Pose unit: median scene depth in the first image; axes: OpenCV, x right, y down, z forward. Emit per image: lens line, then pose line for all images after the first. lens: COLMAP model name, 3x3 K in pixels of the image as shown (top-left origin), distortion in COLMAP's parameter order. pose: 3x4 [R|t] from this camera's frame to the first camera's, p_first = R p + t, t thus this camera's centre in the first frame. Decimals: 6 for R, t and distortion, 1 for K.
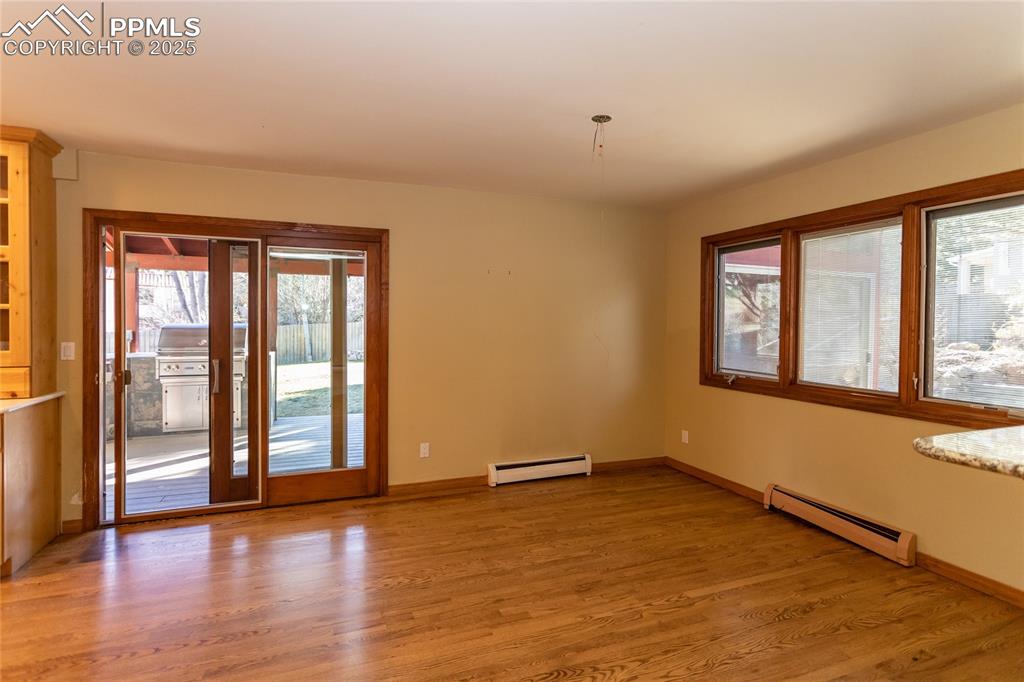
lens RADIAL K [[501.8, 0, 510.0], [0, 501.8, 332.1], [0, 0, 1]] dist [-0.024913, 0.005149]
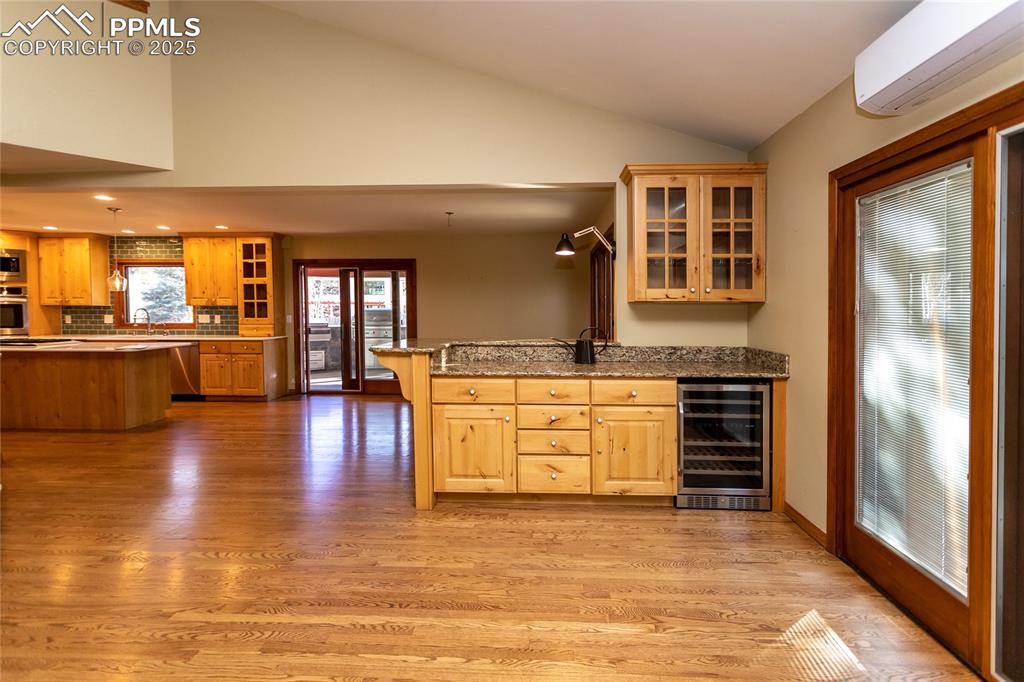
lens RADIAL K [[501.8, 0, 533.4], [0, 501.8, 321.7], [0, 0, 1]] dist [-0.024913, 0.005149]
pose [[0.905738, 0.003991, -0.423820, 1.021137], [0.000207, 0.999951, 0.009859, 0.023397], [0.423839, -0.009017, 0.905693, -0.588782]]
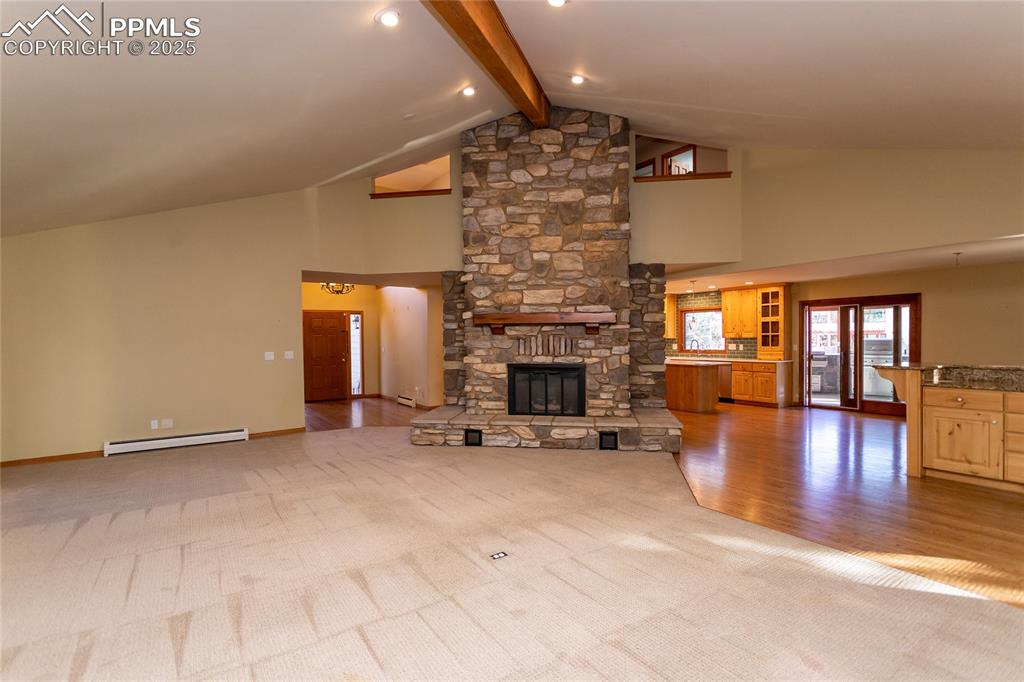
lens RADIAL K [[501.8, 0, 490.0], [0, 501.8, 350.7], [0, 0, 1]] dist [-0.024913, 0.005149]
pose [[0.169410, 0.011355, -0.985480, 1.561042], [-0.006778, 0.999923, 0.010356, 0.032760], [0.985522, 0.004925, 0.169474, -1.193550]]
